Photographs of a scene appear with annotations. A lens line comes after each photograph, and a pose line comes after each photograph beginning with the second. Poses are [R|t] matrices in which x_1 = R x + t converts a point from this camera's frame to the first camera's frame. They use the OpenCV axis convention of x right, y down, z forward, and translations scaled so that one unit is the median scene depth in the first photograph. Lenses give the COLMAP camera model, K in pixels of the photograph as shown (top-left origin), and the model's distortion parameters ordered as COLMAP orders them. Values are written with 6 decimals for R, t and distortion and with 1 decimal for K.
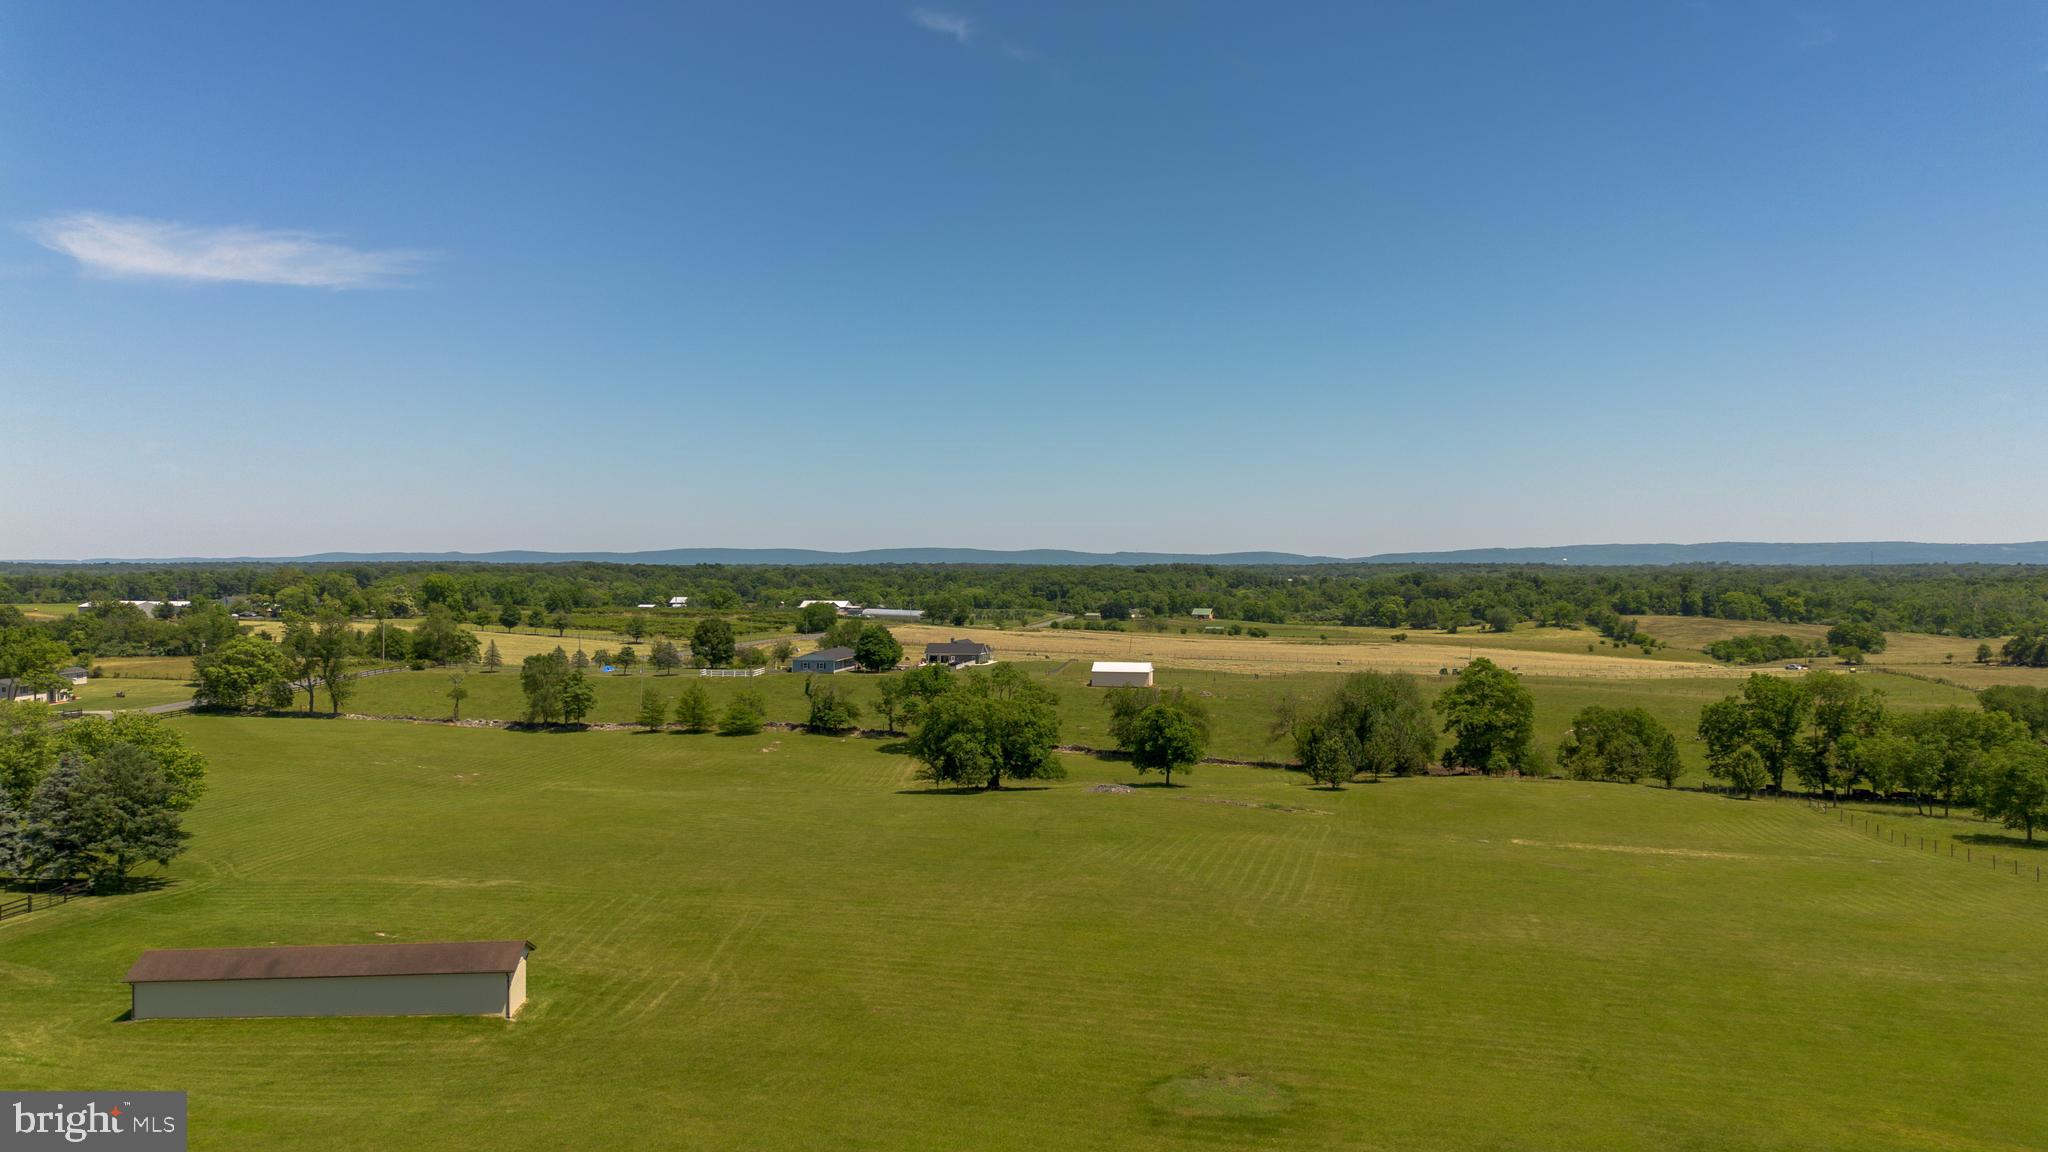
lens RADIAL K [[1450.7, 0, 1031.0], [0, 1450.7, 537.6], [0, 0, 1]] dist [0.075017, -0.085398]
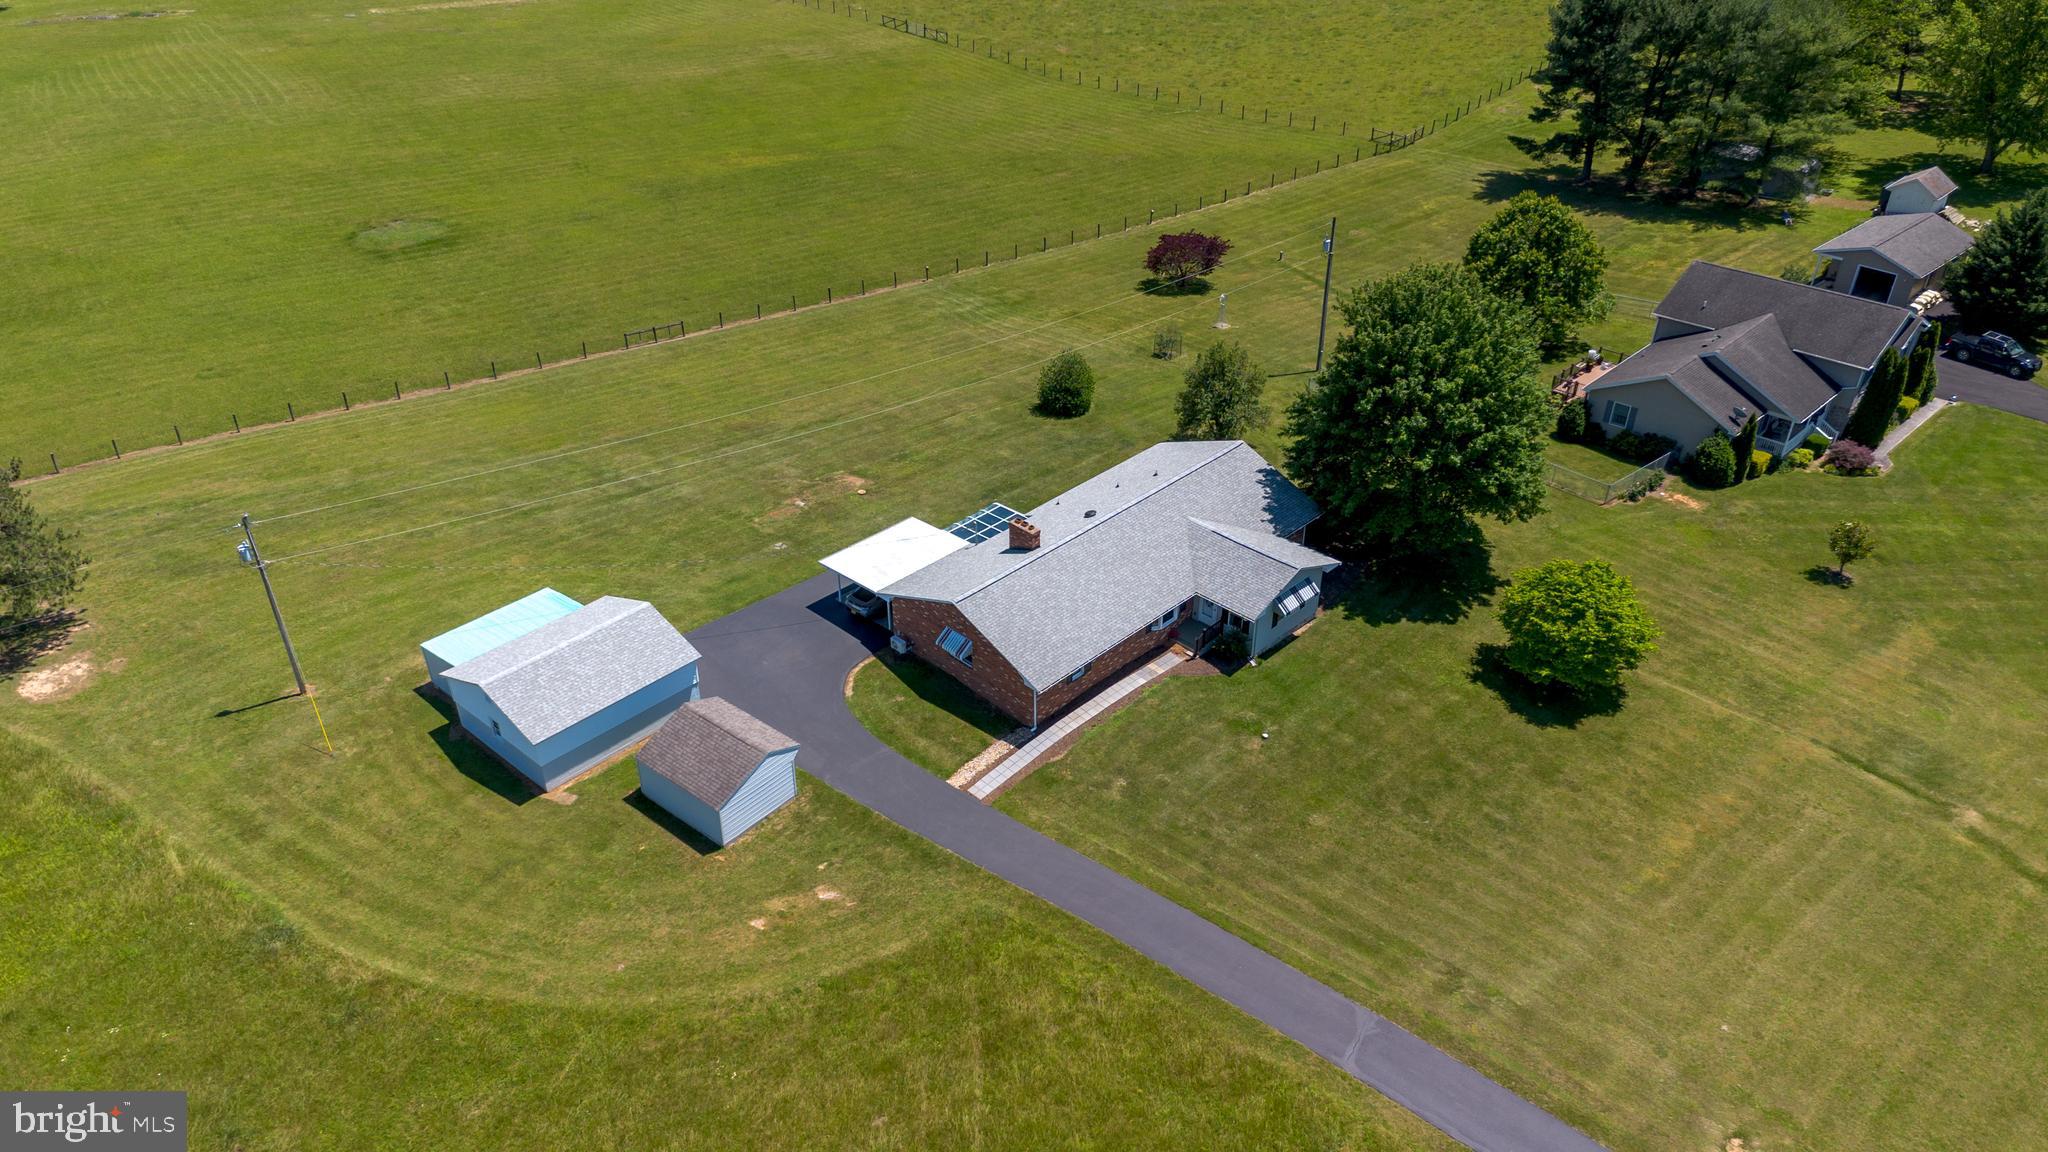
lens RADIAL K [[1450.7, 0, 996.4], [0, 1450.7, 579.9], [0, 0, 1]] dist [0.075017, -0.085398]
pose [[0.669802, -0.415687, 0.615280, -0.147756], [-0.004967, 0.826089, 0.563518, -0.056013], [-0.742523, -0.380501, 0.551251, -0.131013]]
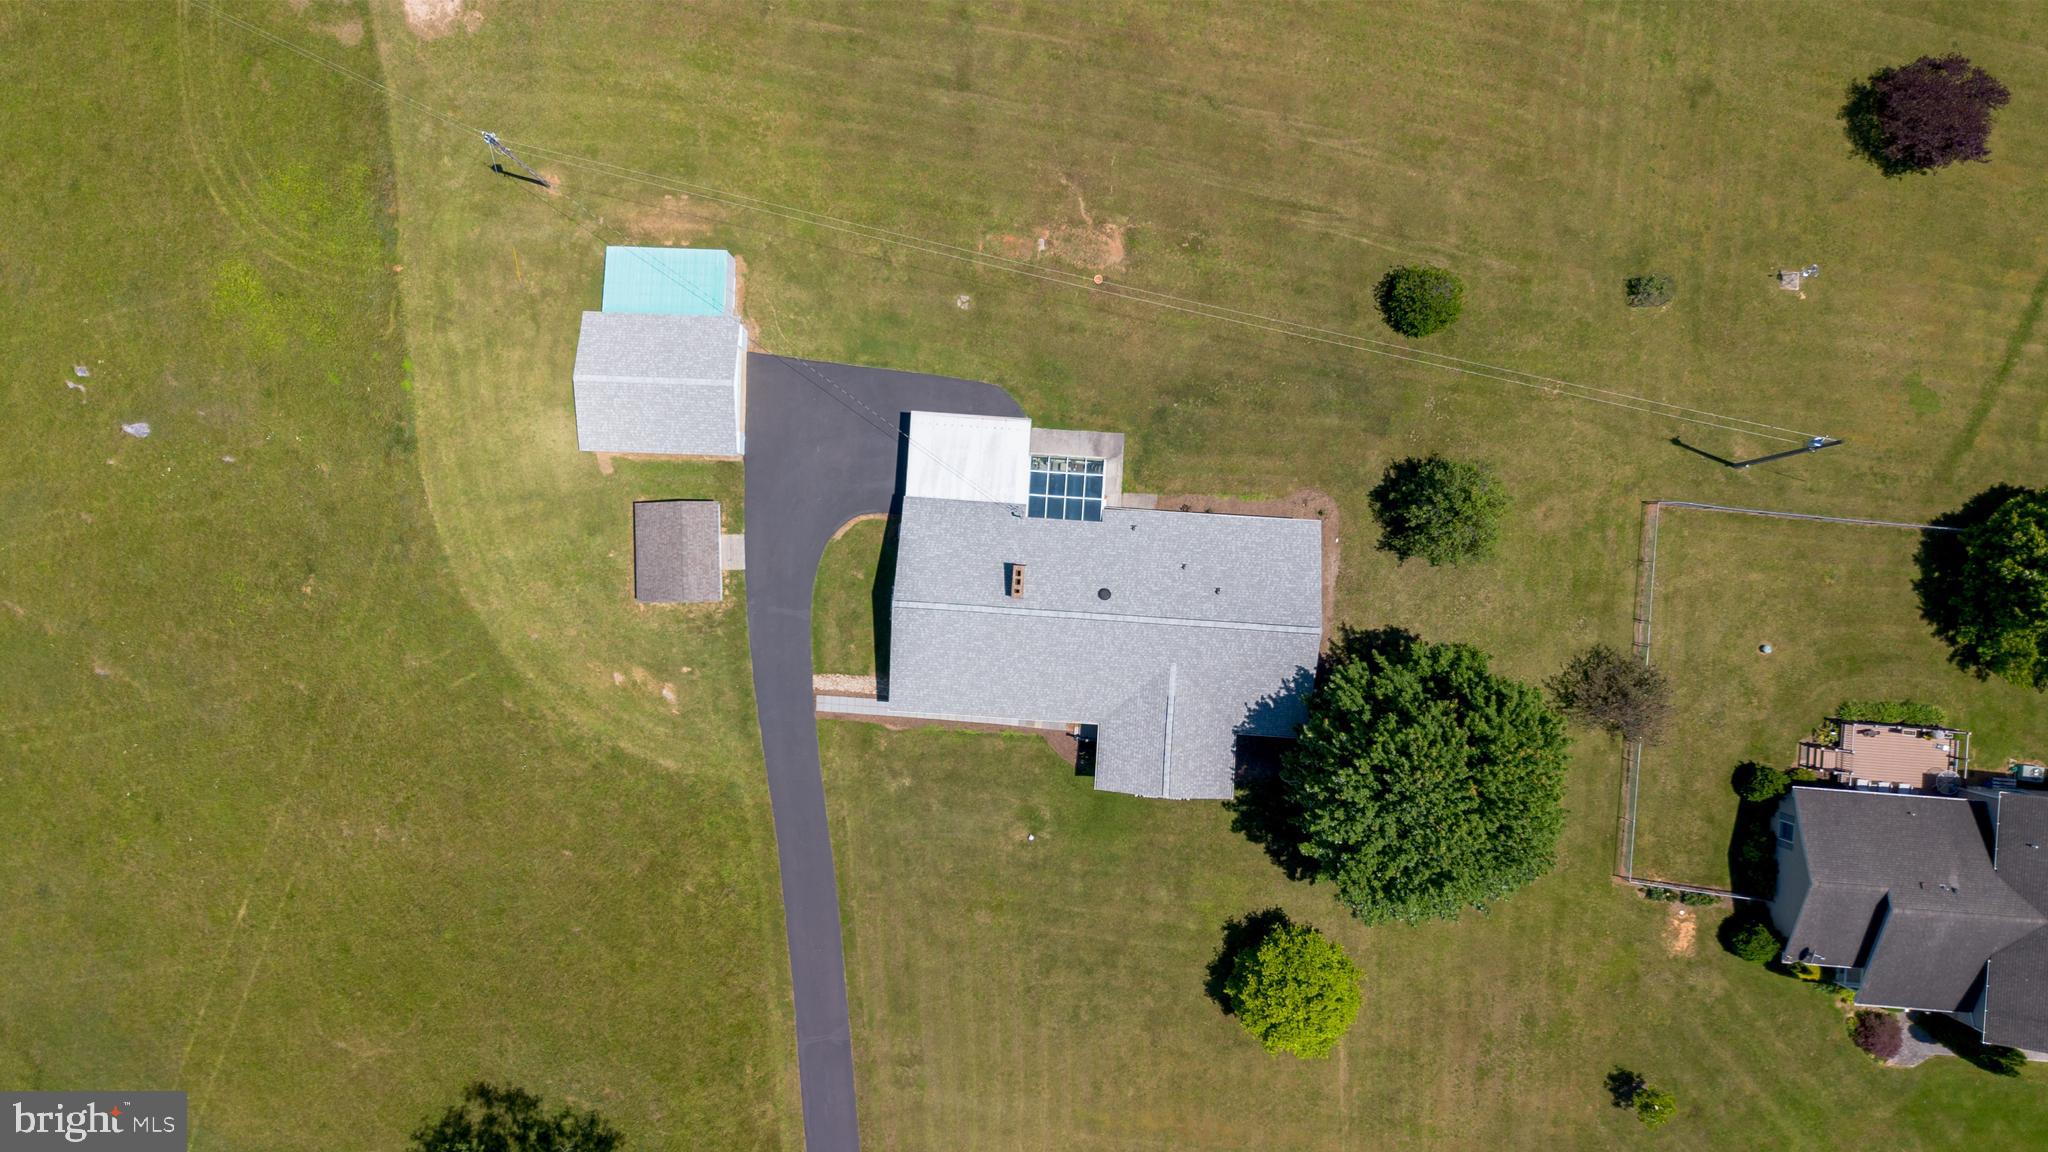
lens RADIAL K [[1450.7, 0, 1024.6], [0, 1450.7, 571.7], [0, 0, 1]] dist [0.075017, -0.085398]
pose [[0.999834, 0.010203, -0.015065, -0.005396], [0.015306, -0.023954, 0.999596, -0.169742], [0.009838, -0.999661, -0.024107, -0.005993]]
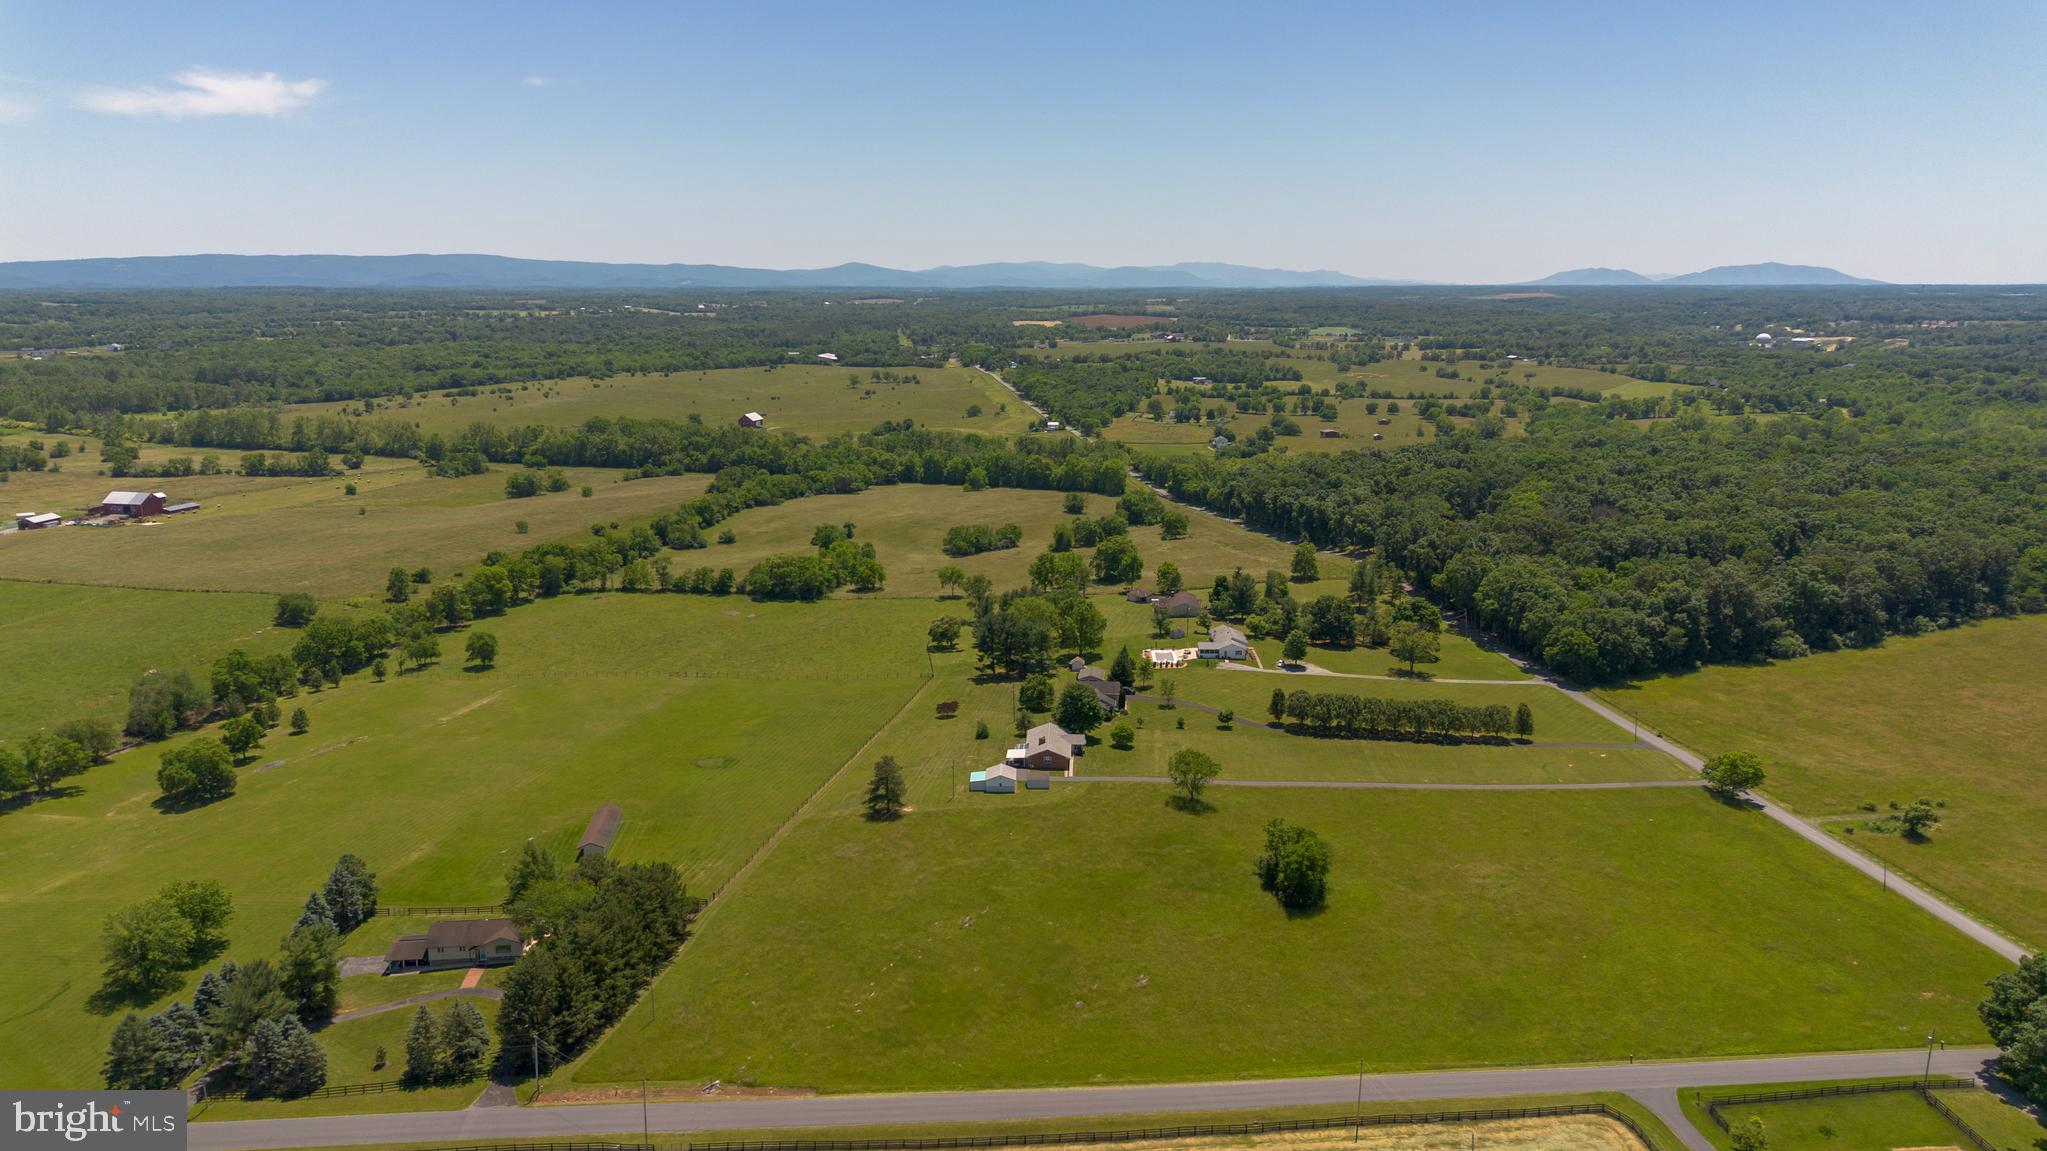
lens RADIAL K [[1450.0, 0, 1024.1], [0, 1450.0, 589.7], [0, 0, 1]] dist [0.075017, -0.085398]
pose [[-0.011055, -0.210945, 0.977435, -1.079771], [-0.023468, 0.977281, 0.210646, -0.291074], [-0.999663, -0.020610, -0.015755, 0.020685]]
